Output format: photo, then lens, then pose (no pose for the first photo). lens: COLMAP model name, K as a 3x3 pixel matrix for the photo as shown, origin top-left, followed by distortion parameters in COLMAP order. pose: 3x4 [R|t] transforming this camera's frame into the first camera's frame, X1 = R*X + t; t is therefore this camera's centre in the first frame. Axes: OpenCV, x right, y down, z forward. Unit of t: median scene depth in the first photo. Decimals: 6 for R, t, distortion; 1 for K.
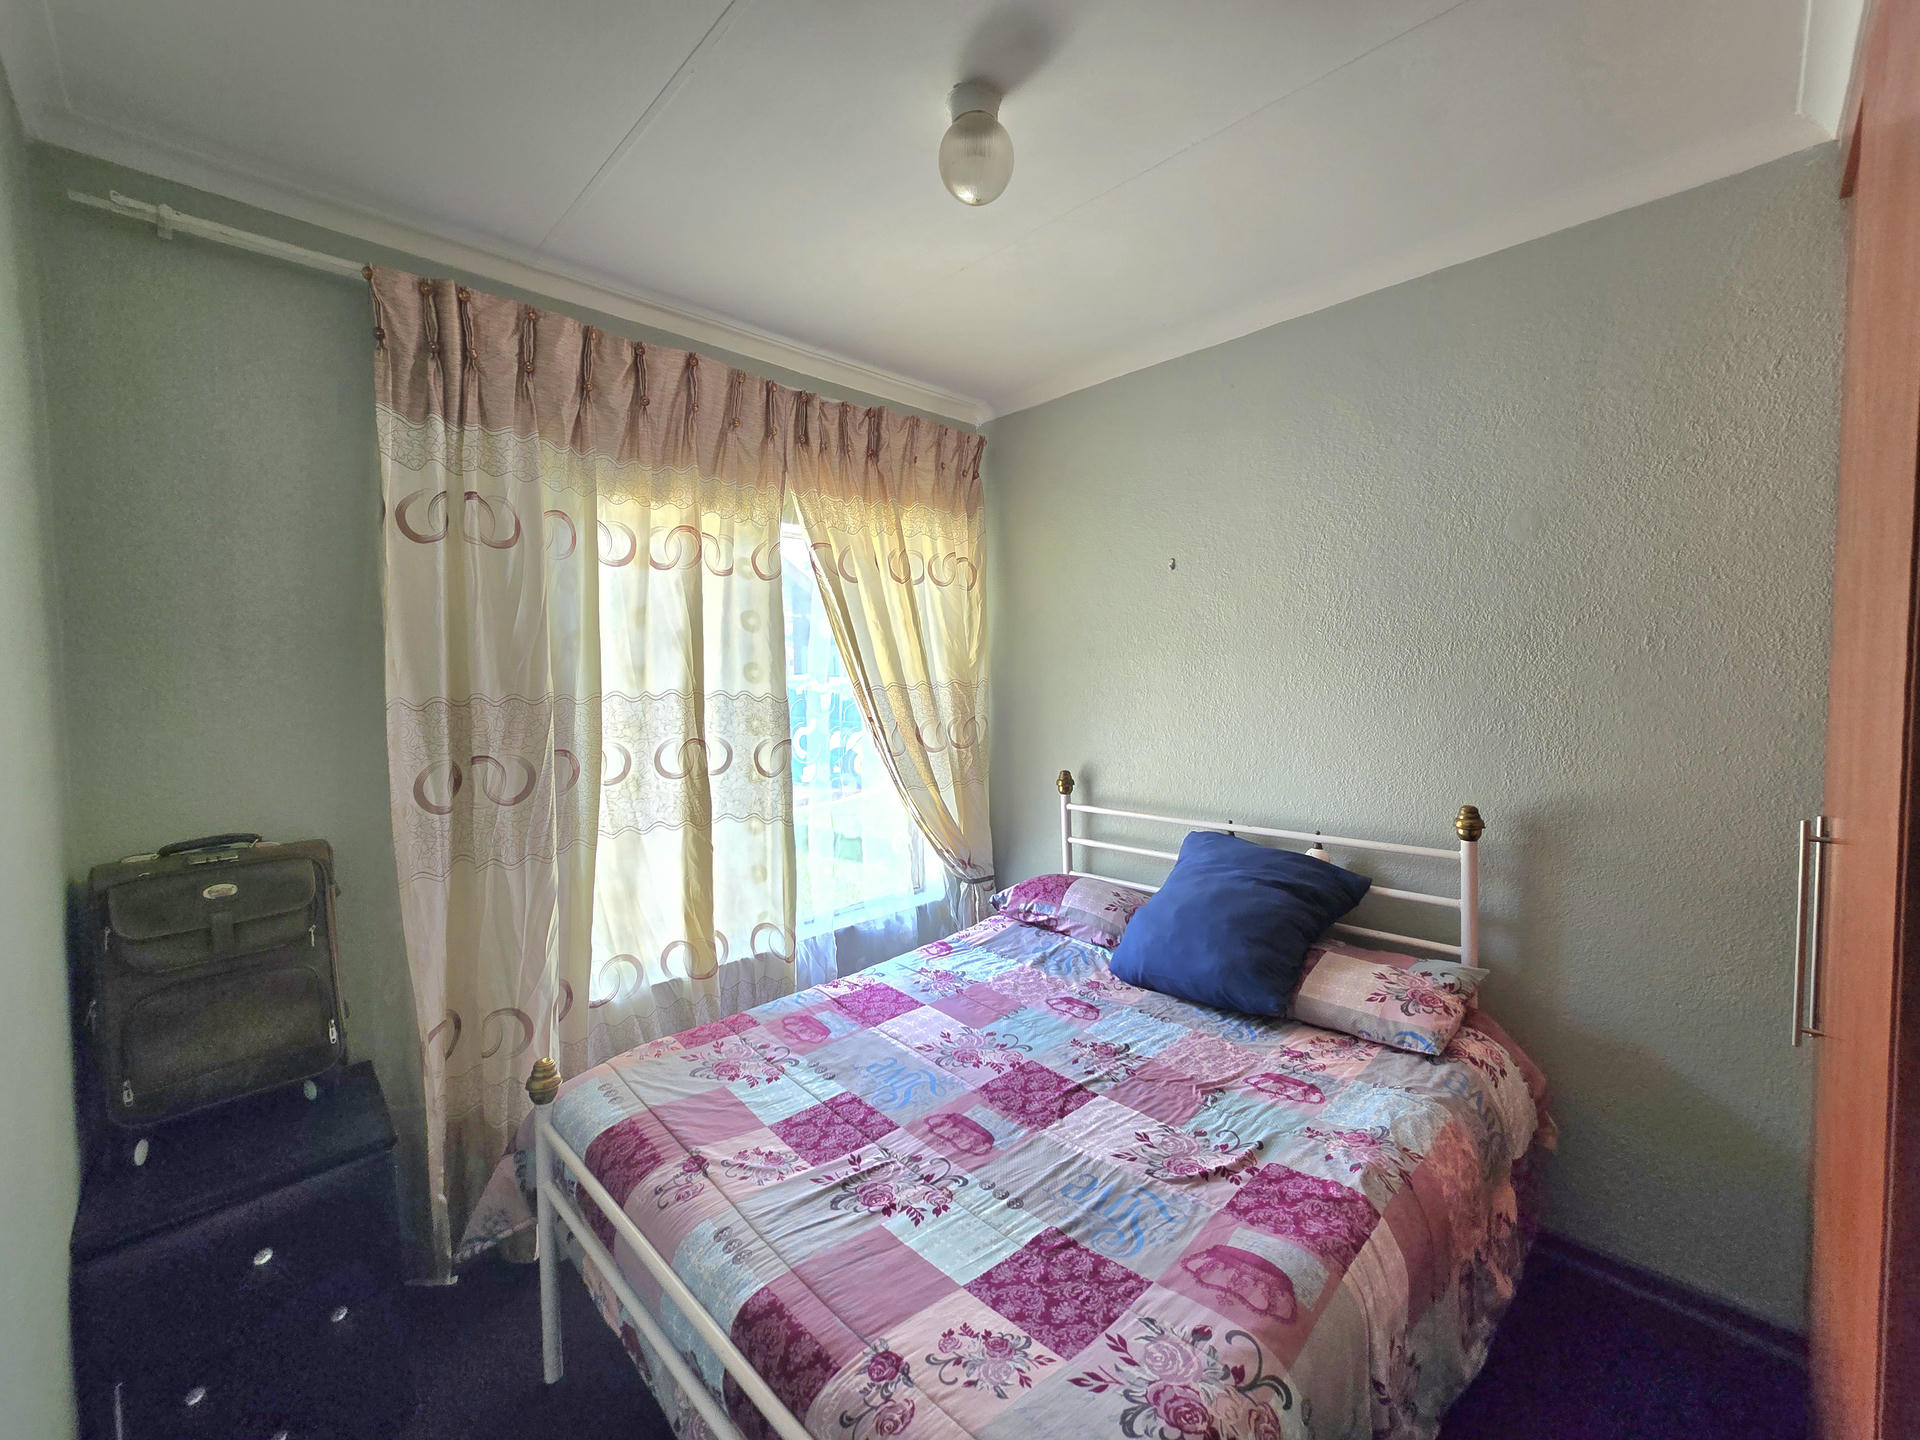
lens RADIAL K [[790.7, 0, 963.8], [0, 790.7, 716.1], [0, 0, 1]] dist [-0.000826, 0.000580]
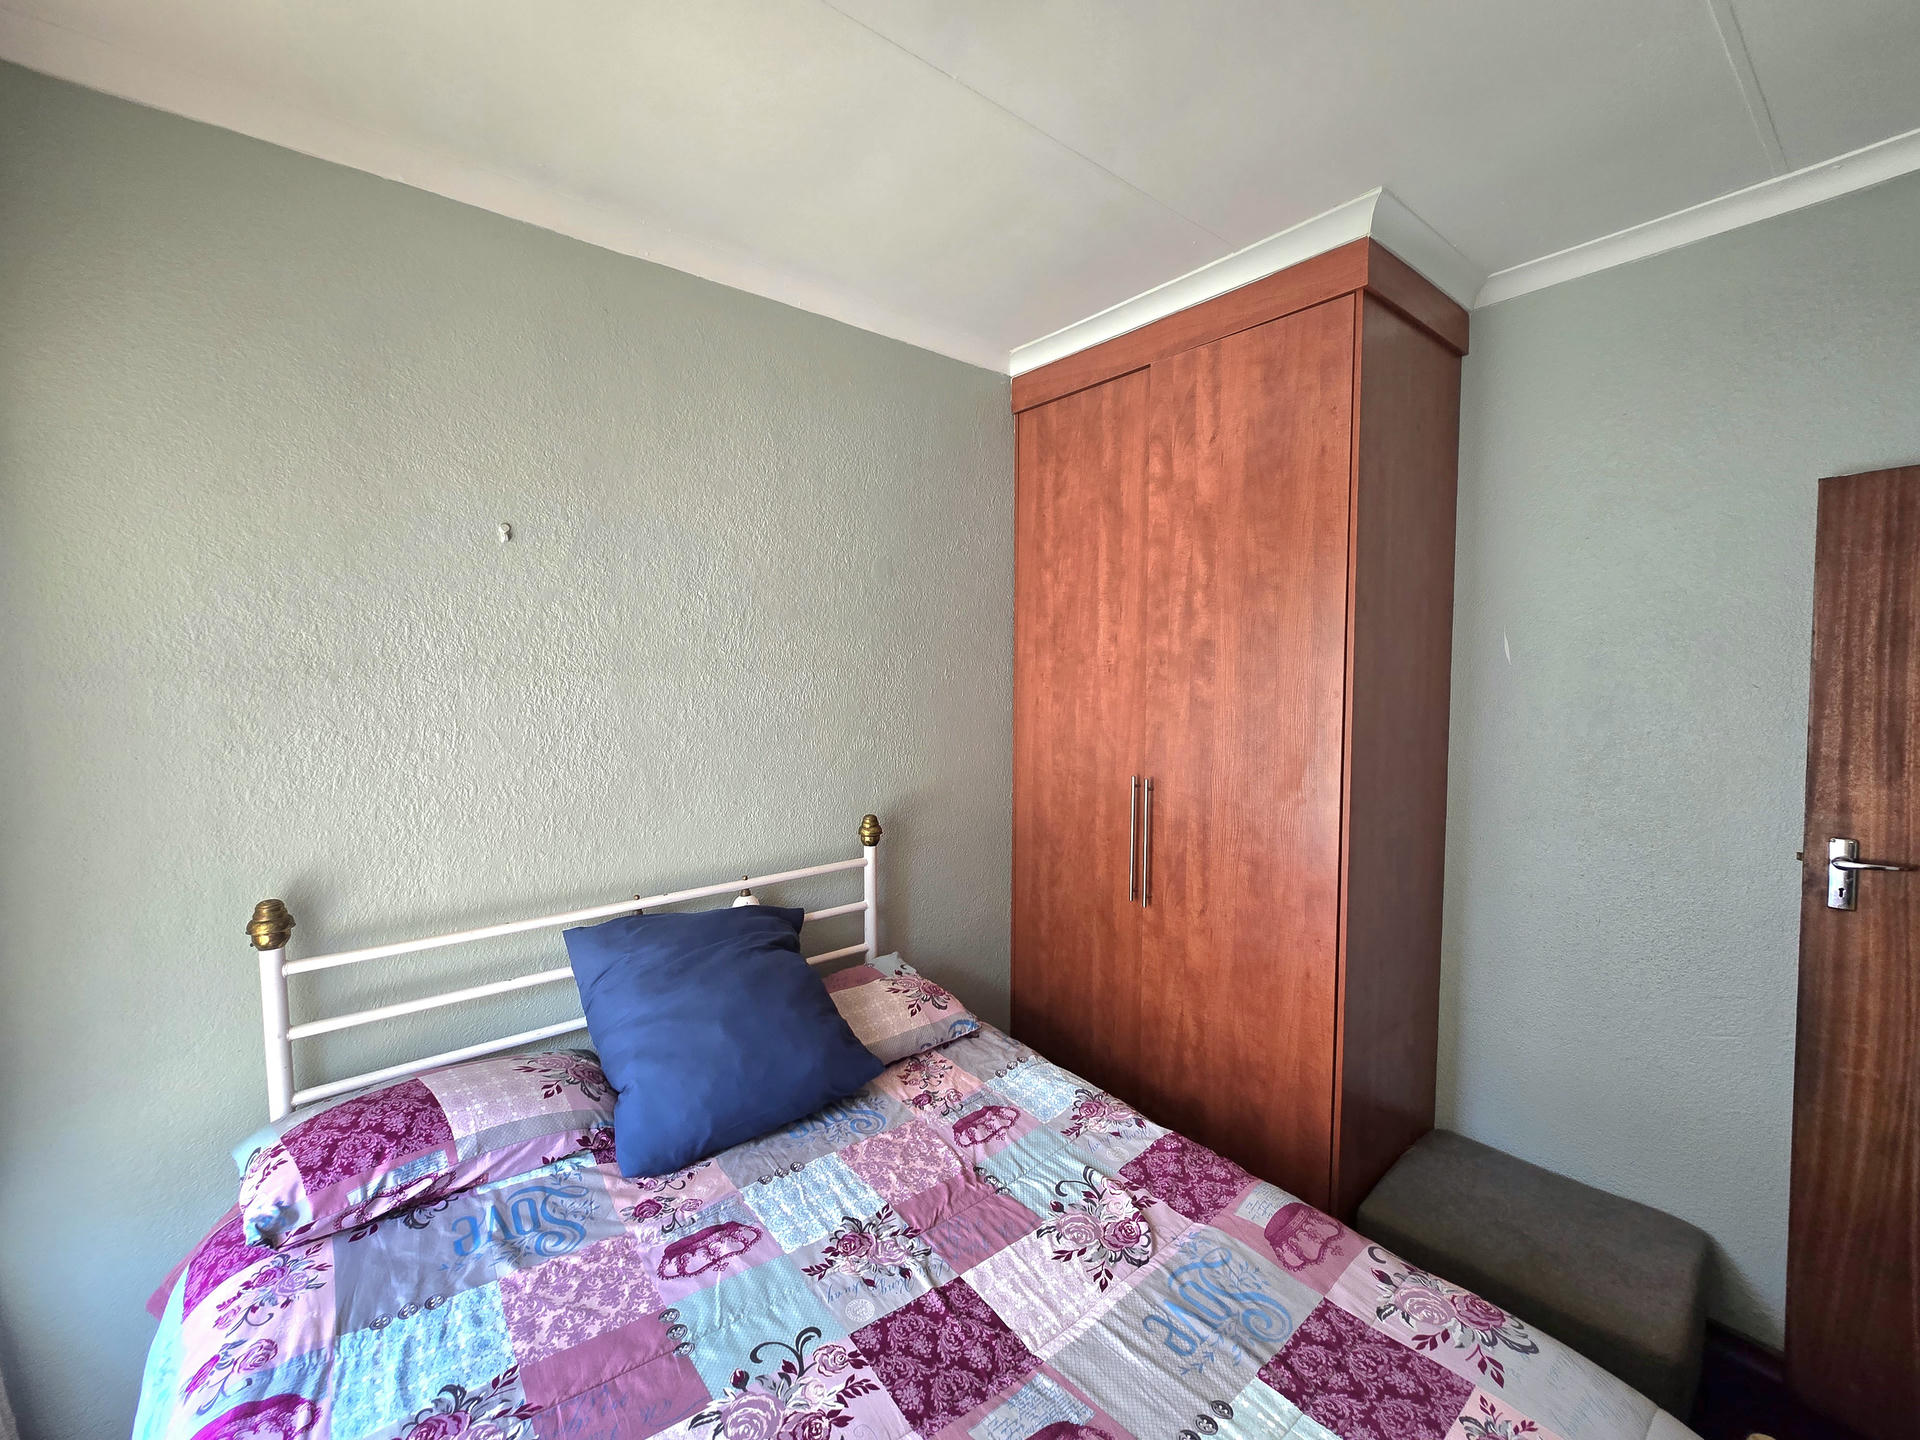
lens RADIAL K [[790.7, 0, 960.7], [0, 790.7, 708.8], [0, 0, 1]] dist [-0.000826, 0.000580]
pose [[0.102106, -0.036221, 0.994114, -0.482291], [0.051266, 0.998201, 0.031105, -0.067995], [-0.993452, 0.047788, 0.103779, 0.787293]]
